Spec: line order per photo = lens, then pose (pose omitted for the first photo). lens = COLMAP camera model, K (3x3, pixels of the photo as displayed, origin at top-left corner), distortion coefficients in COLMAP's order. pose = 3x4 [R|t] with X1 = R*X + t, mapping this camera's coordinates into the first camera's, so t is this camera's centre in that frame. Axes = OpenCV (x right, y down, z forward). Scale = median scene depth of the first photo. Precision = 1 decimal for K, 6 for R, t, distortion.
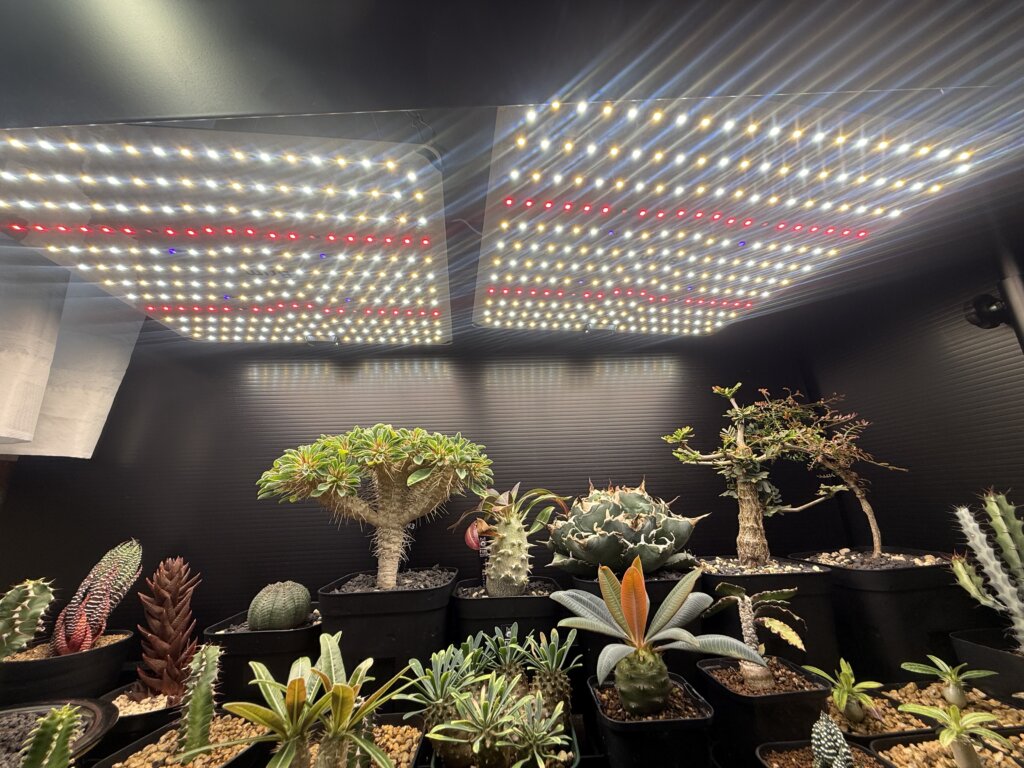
lens RADIAL K [[408.4, 0, 508.6], [0, 408.4, 384.7], [0, 0, 1]] dist [-0.002693, 0.001302]
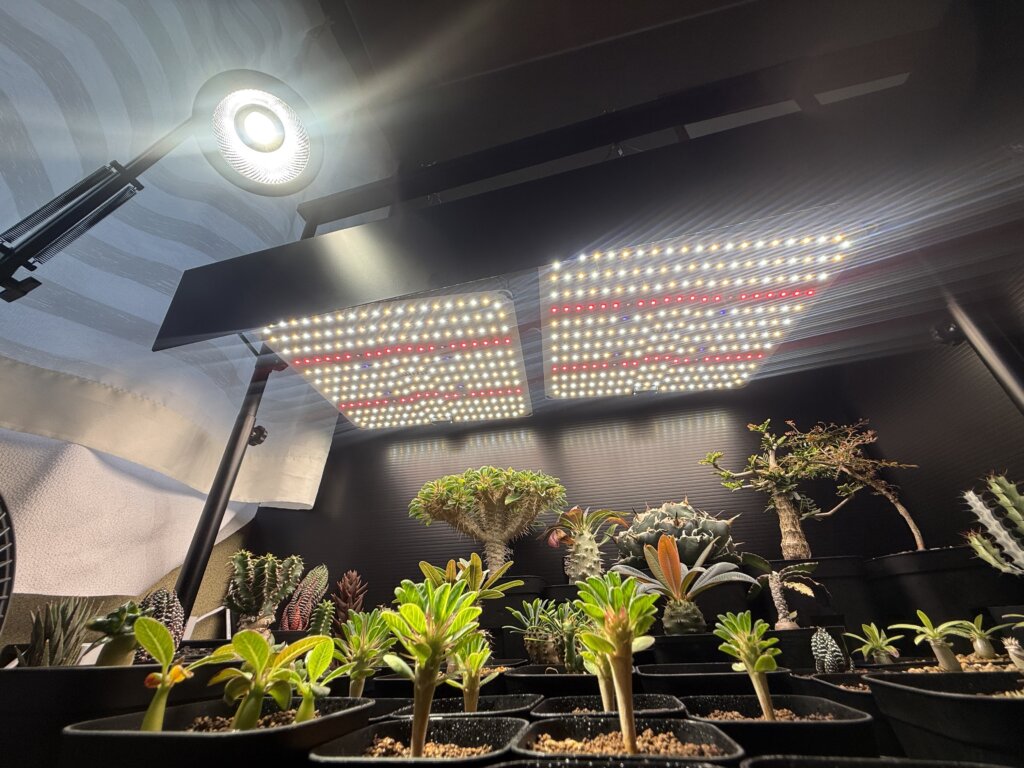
lens RADIAL K [[408.4, 0, 508.0], [0, 408.4, 382.3], [0, 0, 1]] dist [-0.002693, 0.001302]
pose [[0.971657, -0.116489, -0.205699, 0.095787], [0.059258, 0.962399, -0.265098, 0.201231], [0.228846, 0.245395, 0.942025, -0.410188]]
